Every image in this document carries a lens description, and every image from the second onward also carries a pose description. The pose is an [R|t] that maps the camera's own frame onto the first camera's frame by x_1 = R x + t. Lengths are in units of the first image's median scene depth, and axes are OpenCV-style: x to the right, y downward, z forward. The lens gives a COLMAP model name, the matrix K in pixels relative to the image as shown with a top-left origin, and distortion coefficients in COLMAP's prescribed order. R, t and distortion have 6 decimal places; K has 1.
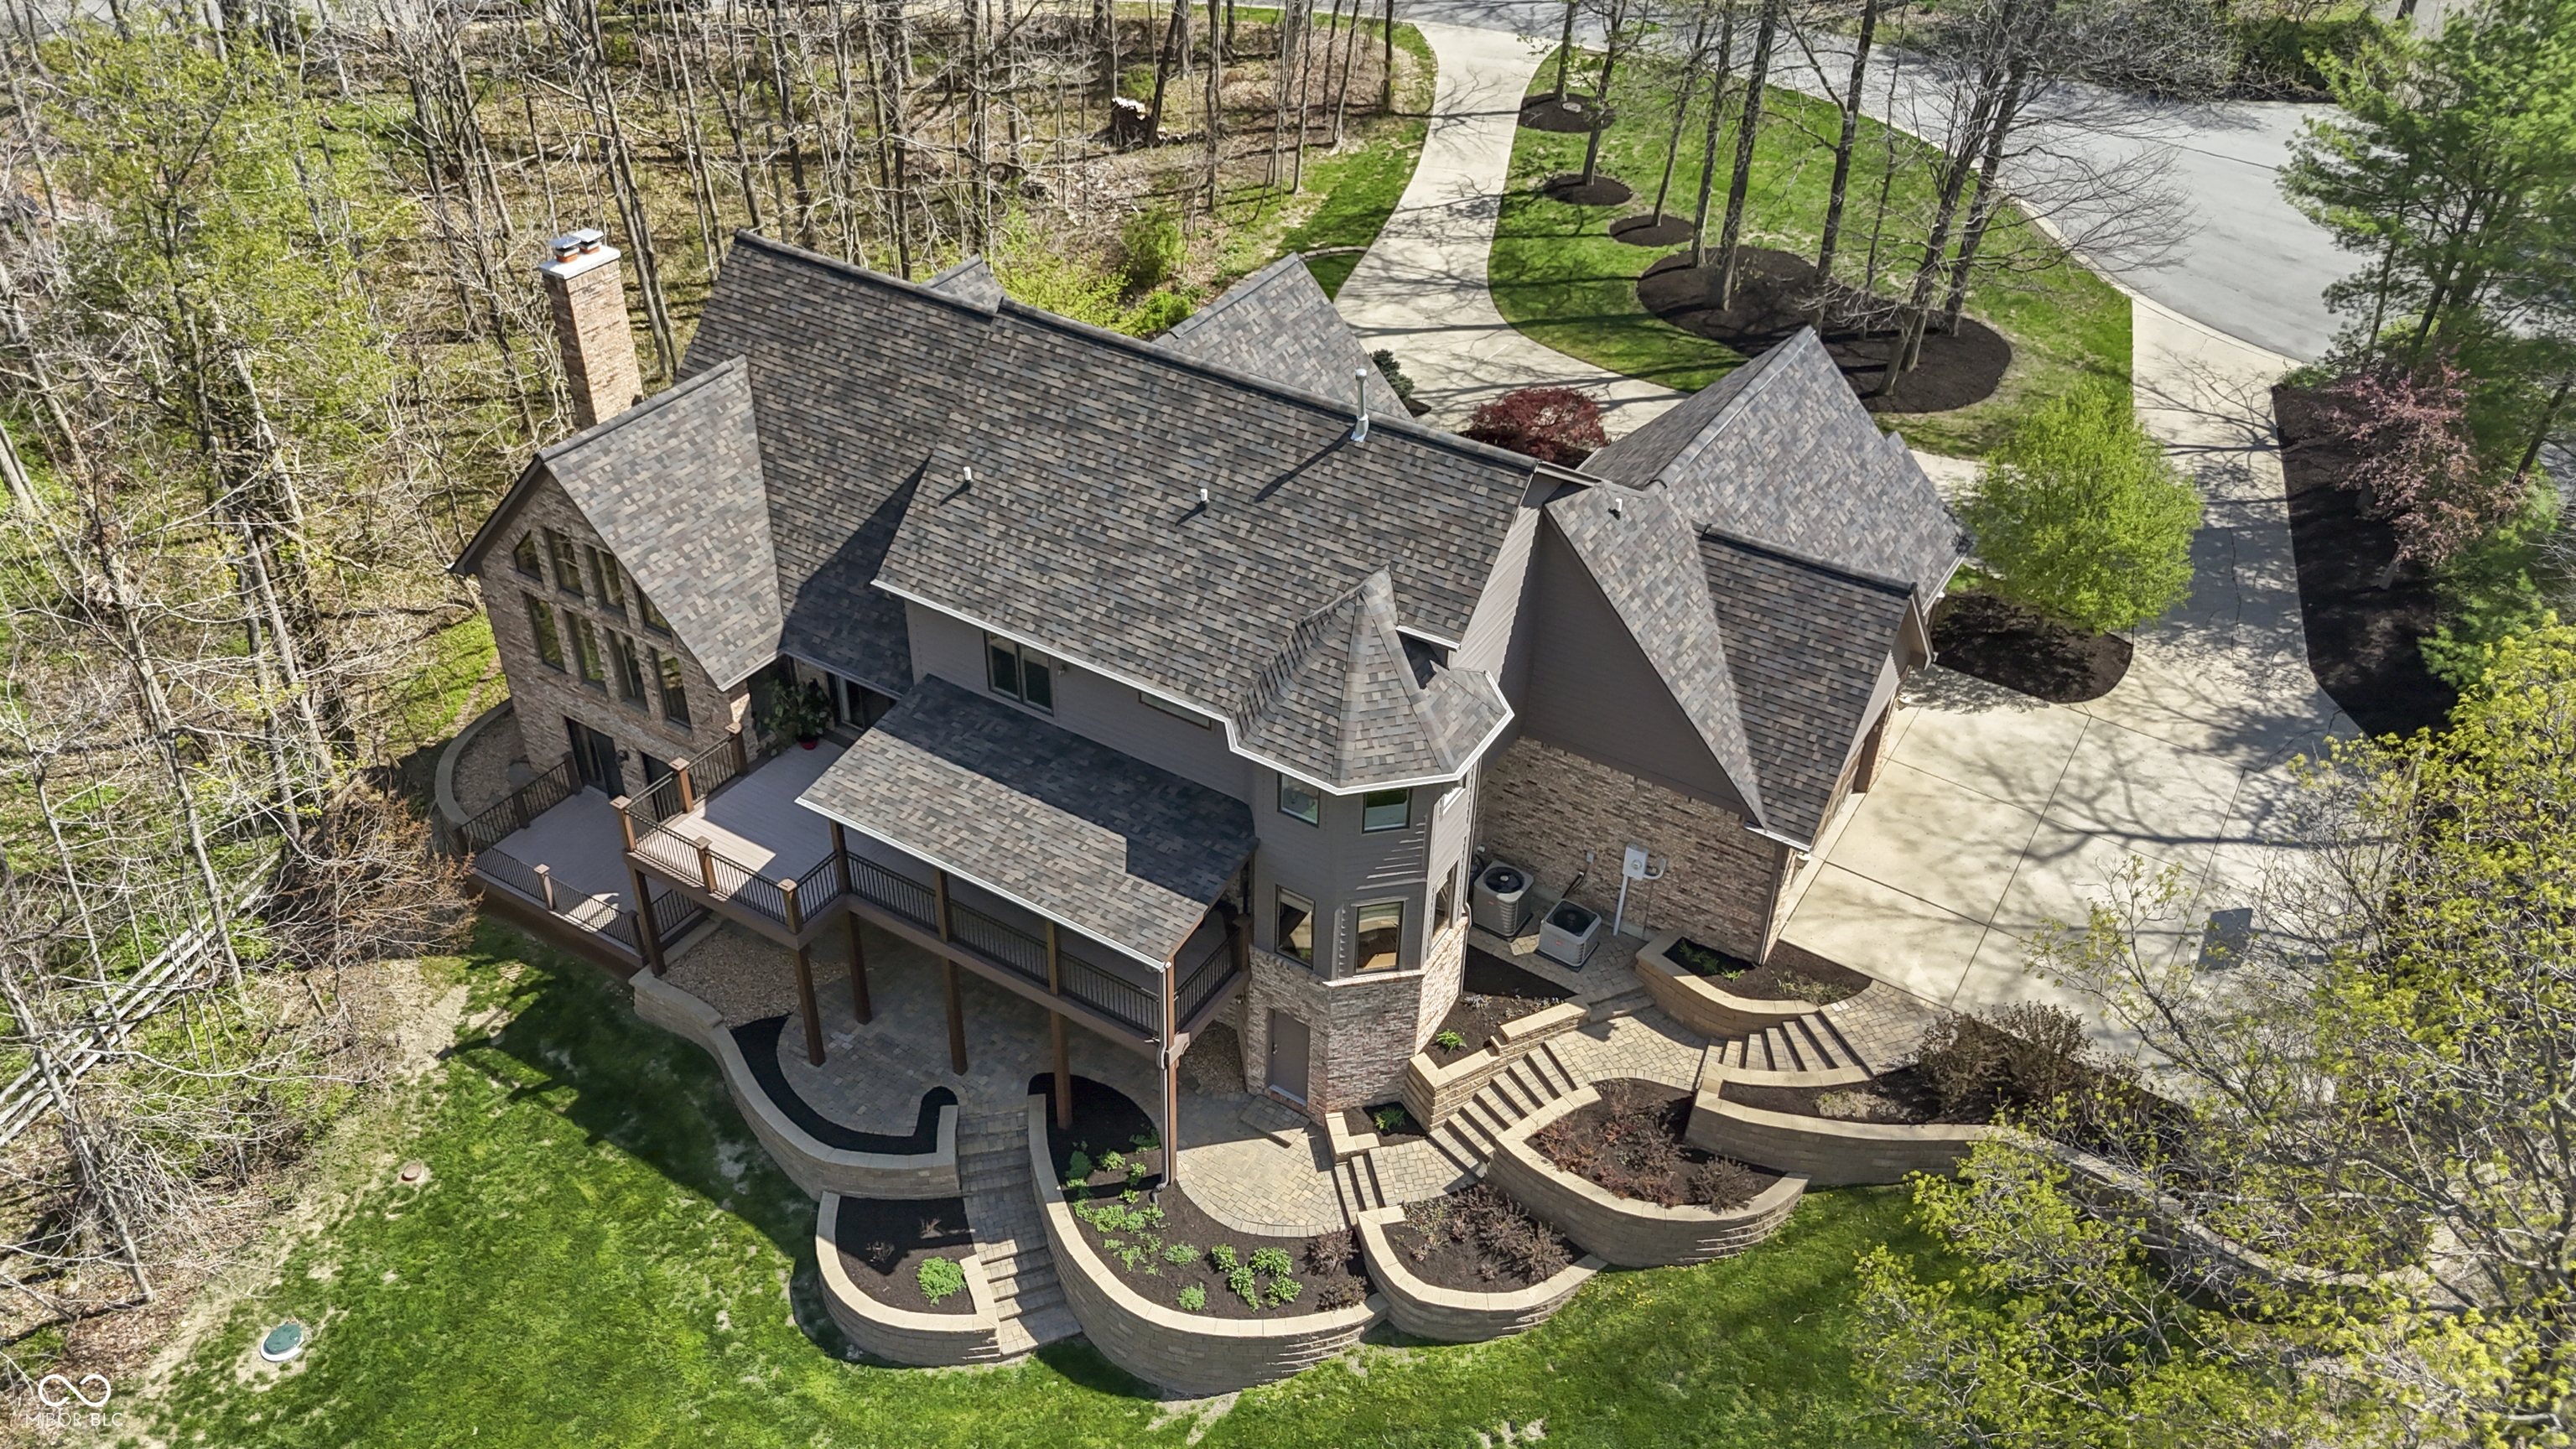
lens RADIAL K [[1896.1, 0, 1277.4], [0, 1896.1, 724.1], [0, 0, 1]] dist [0.071662, -0.083023]
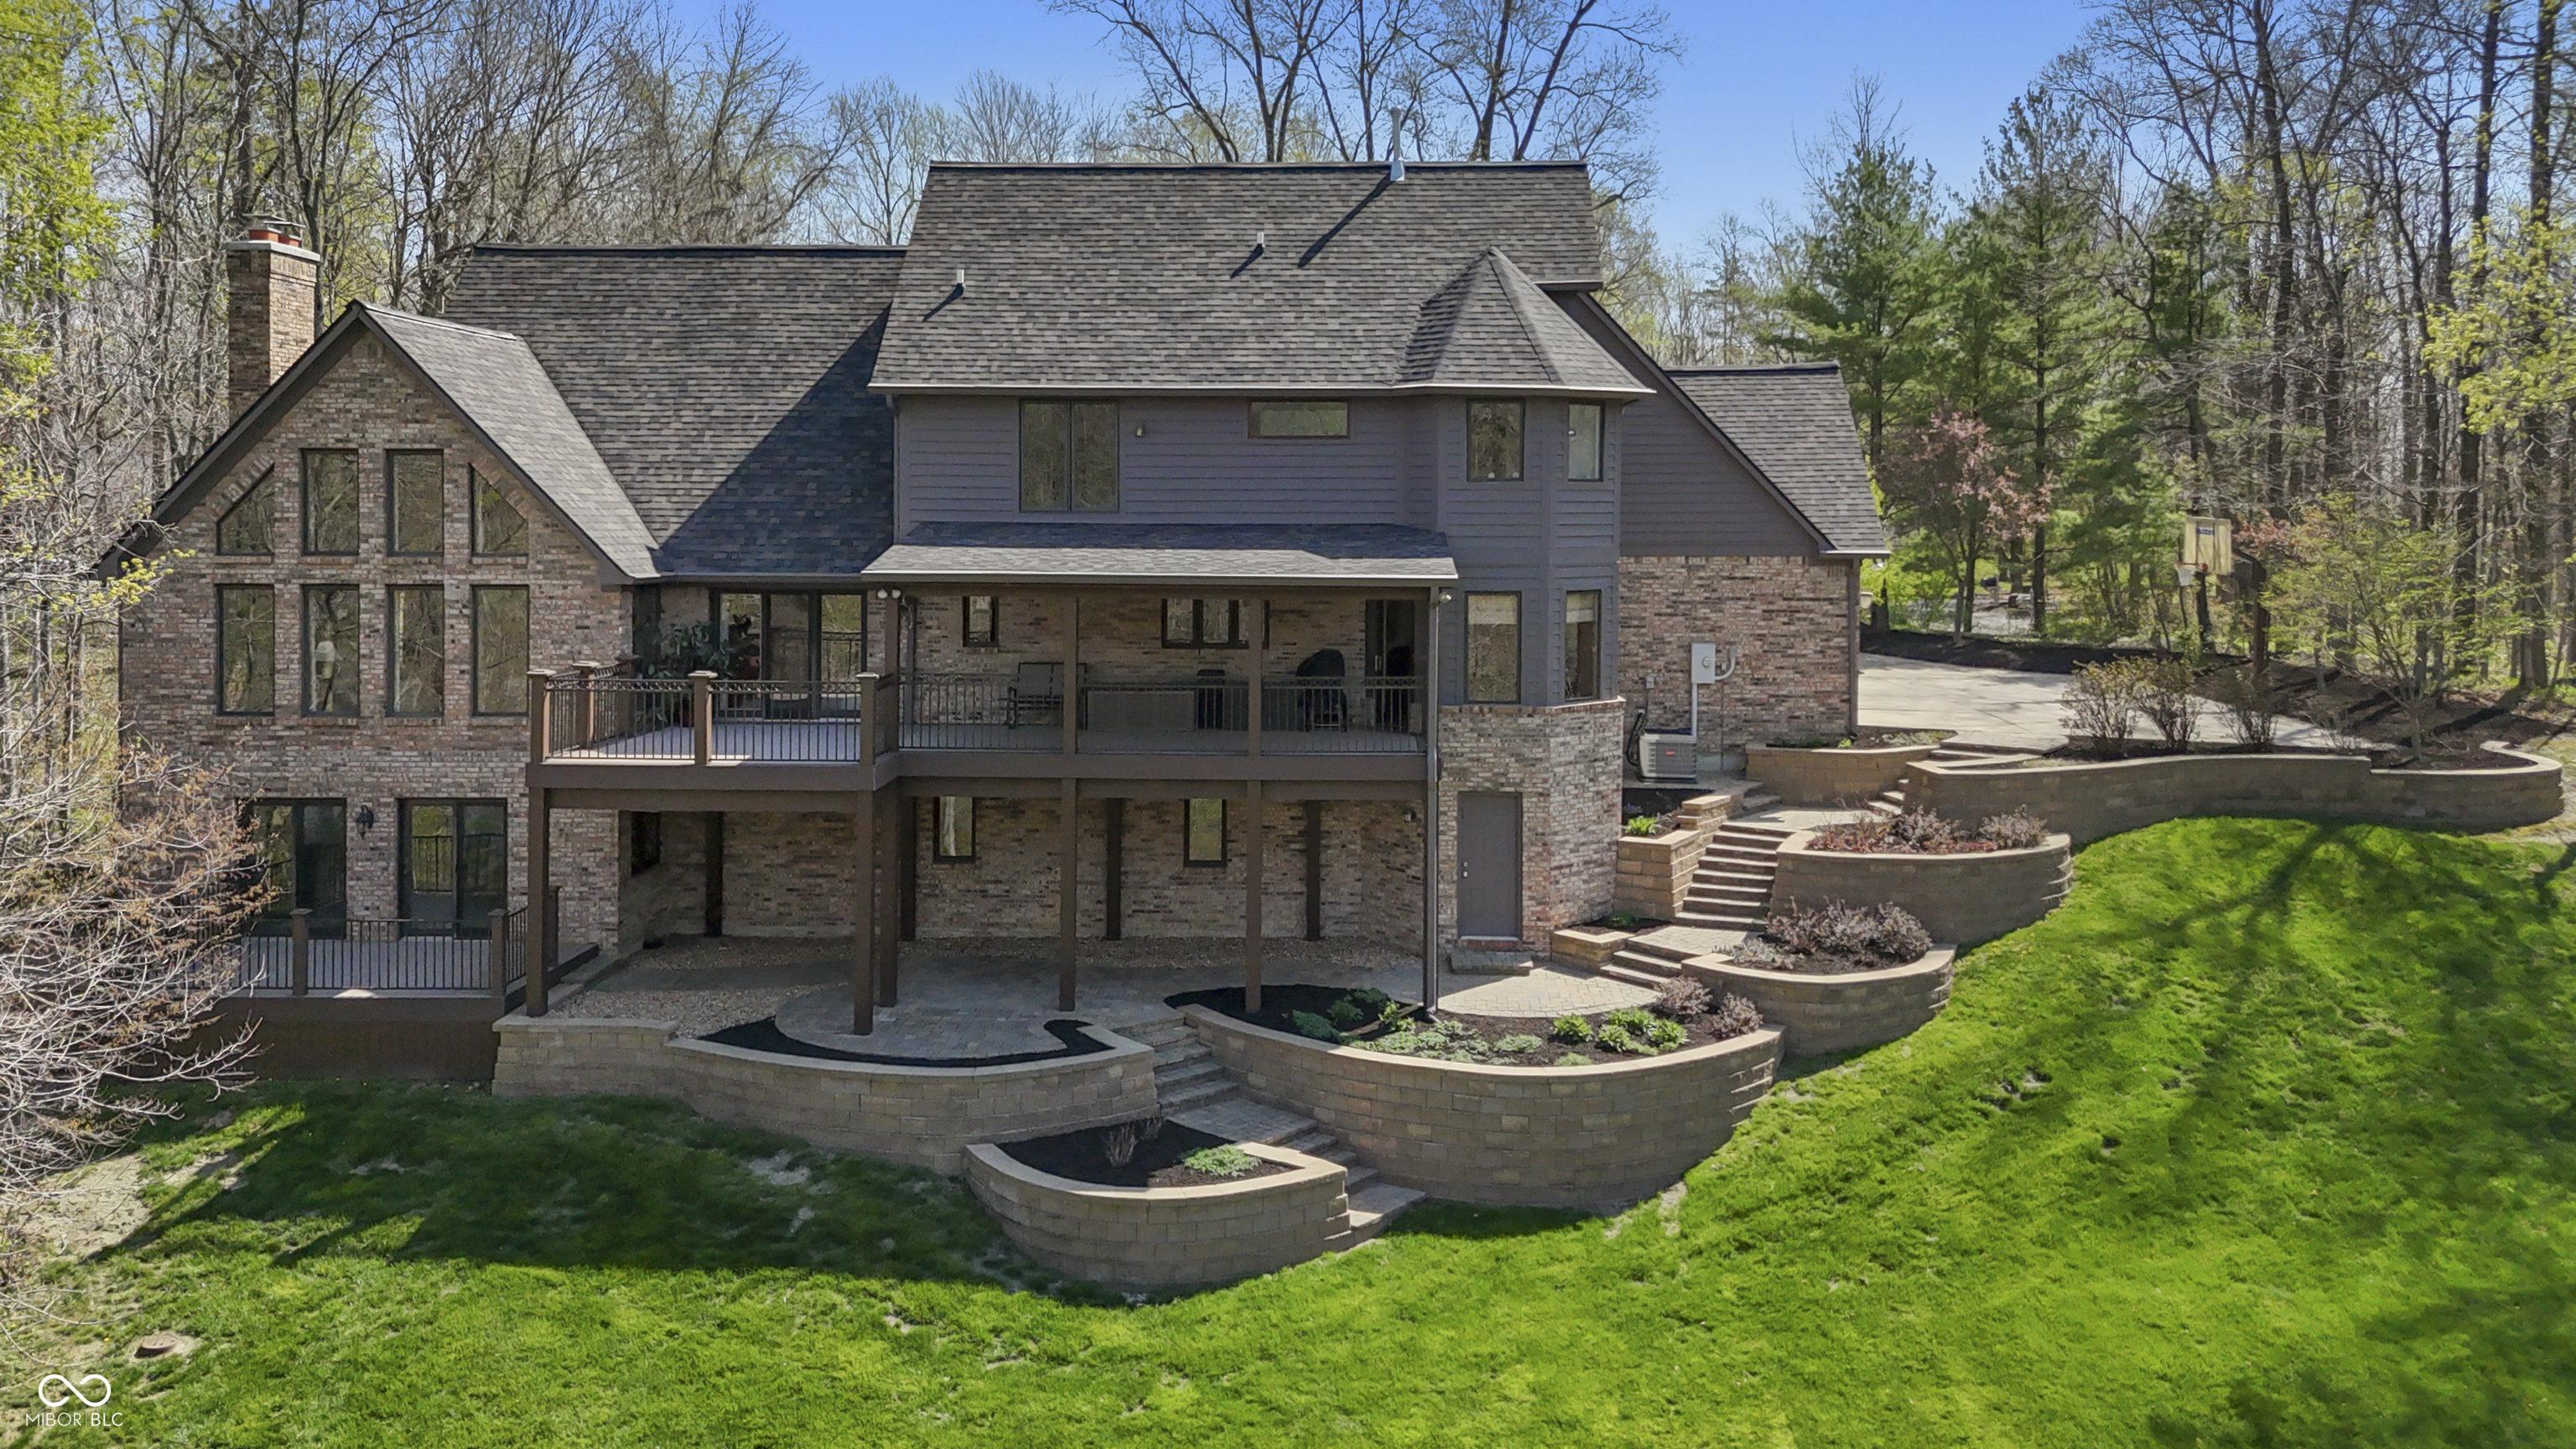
lens RADIAL K [[1954.0, 0, 1284.2], [0, 1954.0, 538.7], [0, 0, 1]] dist [0.081564, -0.125078]
pose [[0.866338, -0.023854, 0.498887, -0.465008], [0.307627, 0.812392, -0.495362, 0.434718], [-0.393476, 0.582623, 0.711145, 0.364733]]
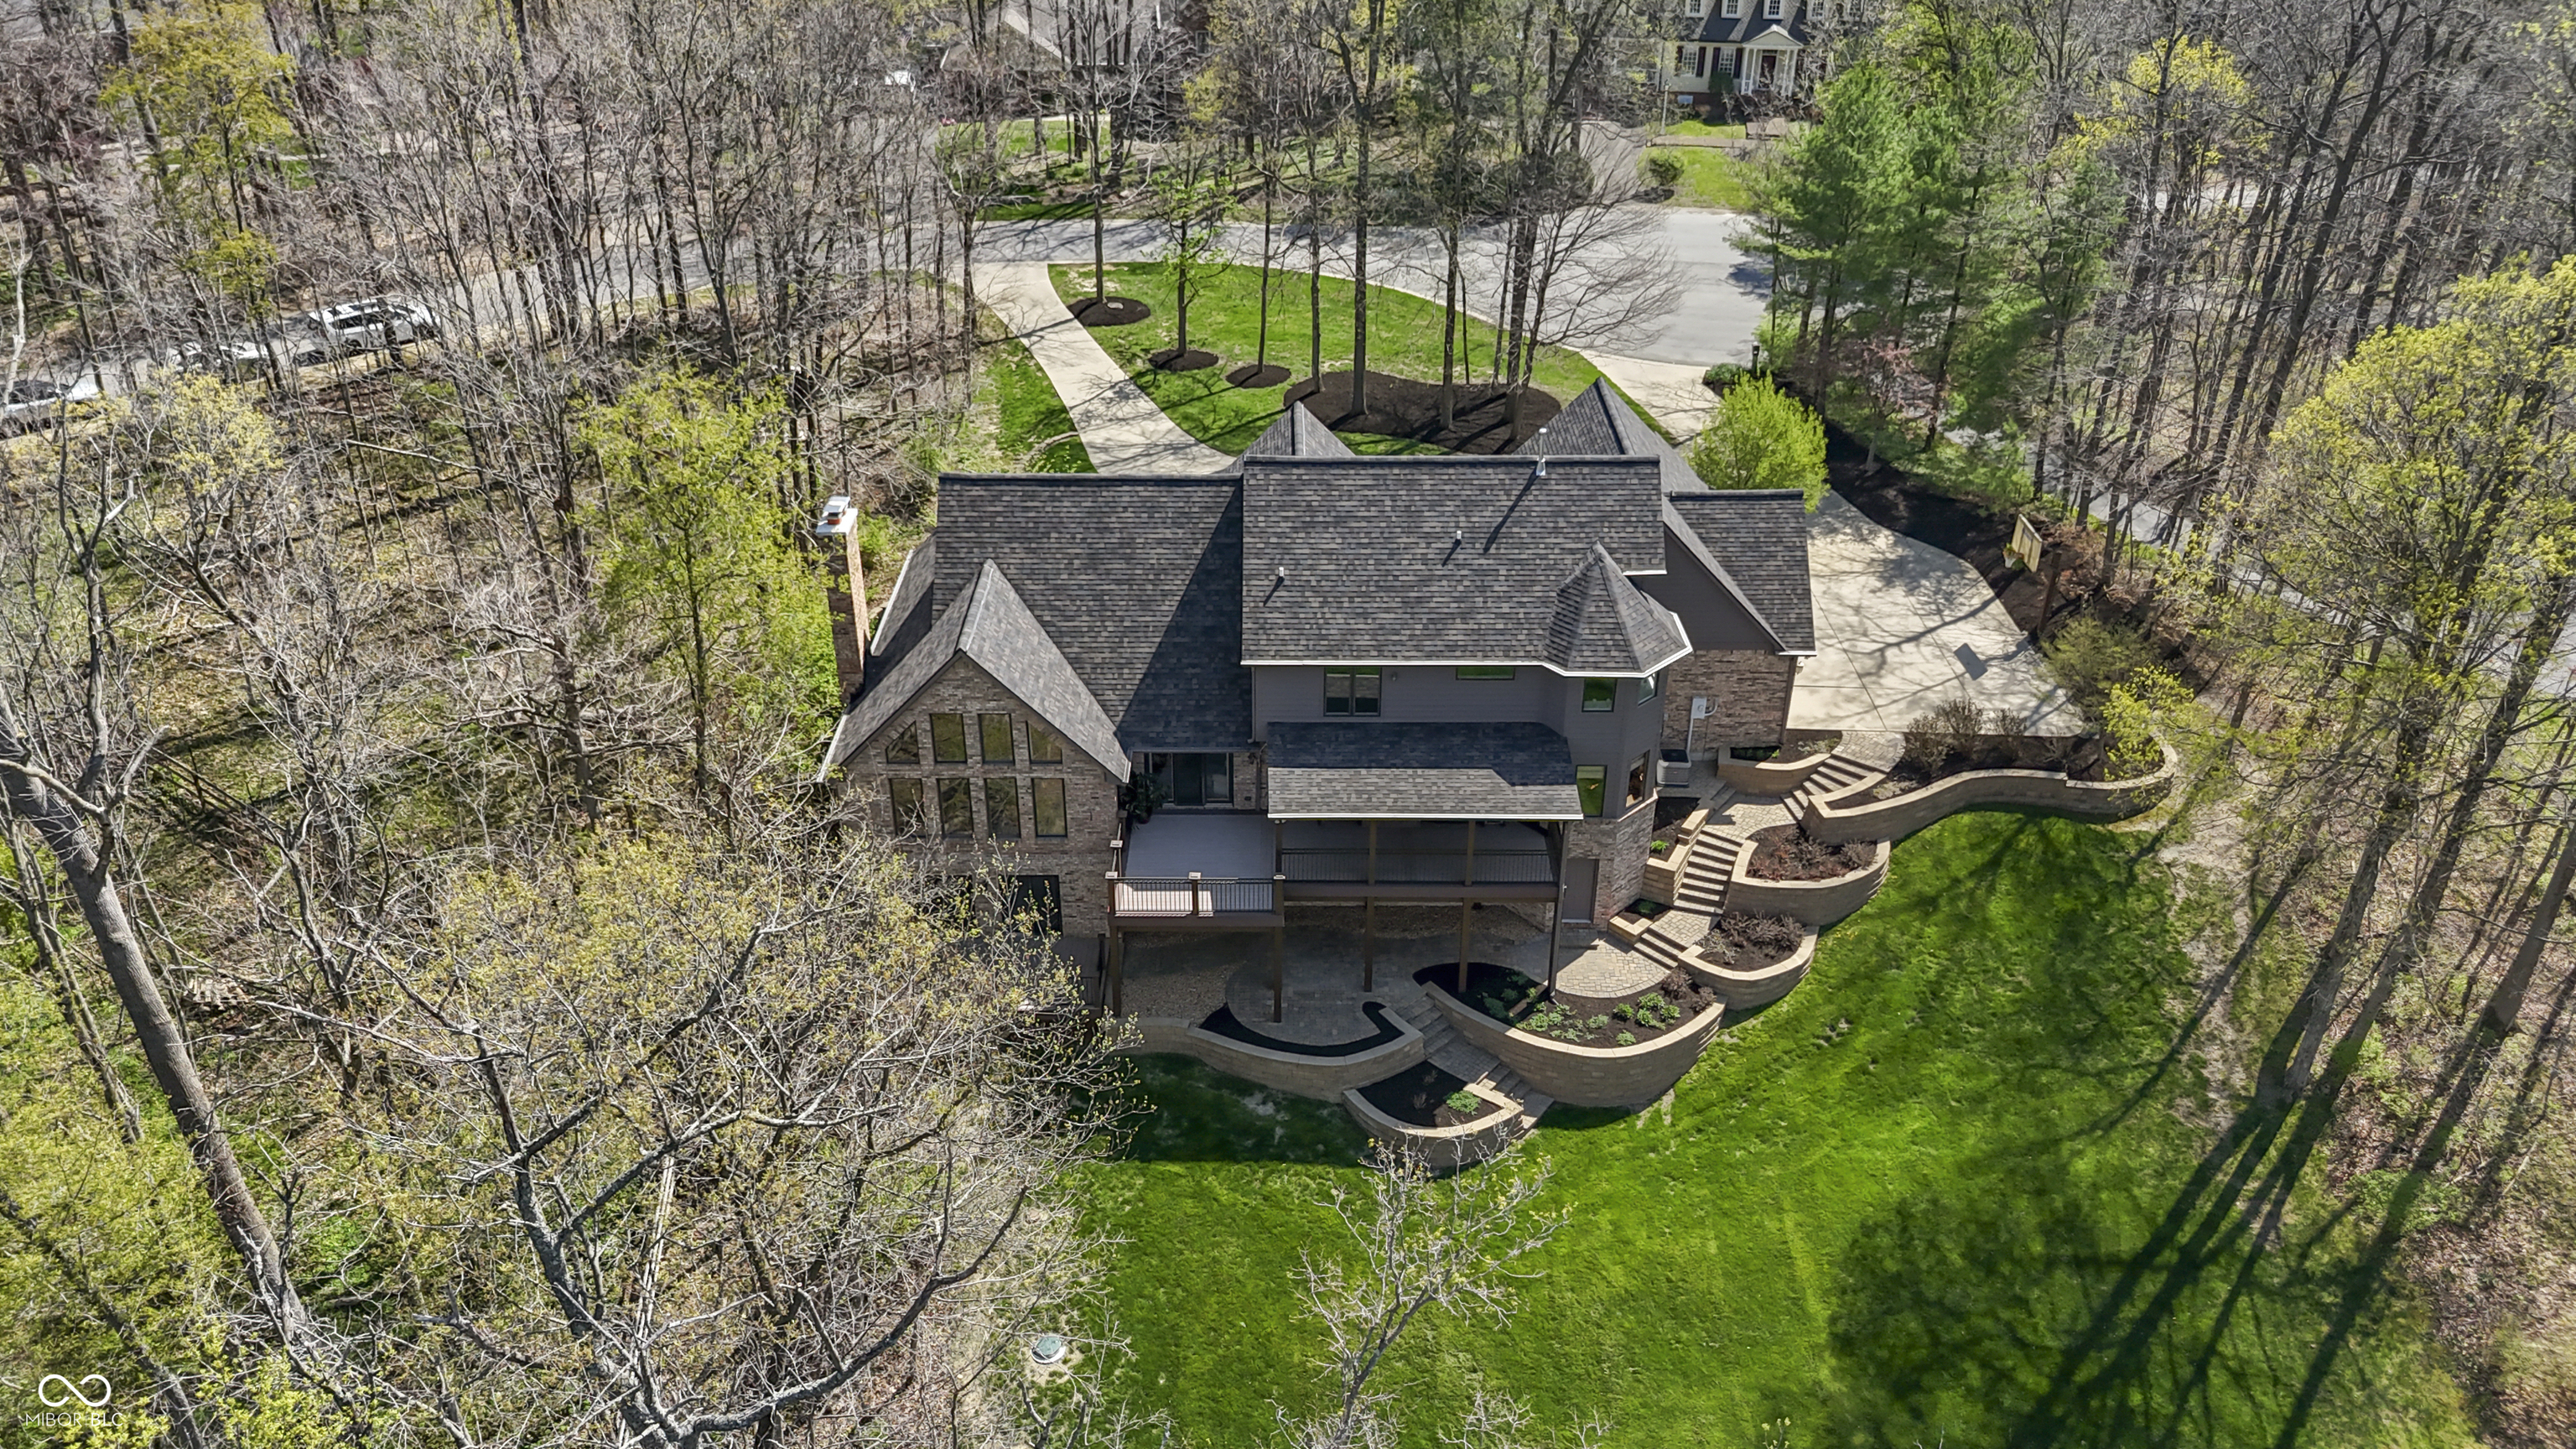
lens RADIAL K [[1934.7, 0, 1264.9], [0, 1934.7, 715.7], [0, 0, 1]] dist [0.083101, -0.105479]
pose [[0.849529, -0.279030, 0.447708, -0.829626], [0.328100, 0.944023, -0.034218, 0.016832], [-0.413099, 0.175962, 0.893525, -0.275930]]
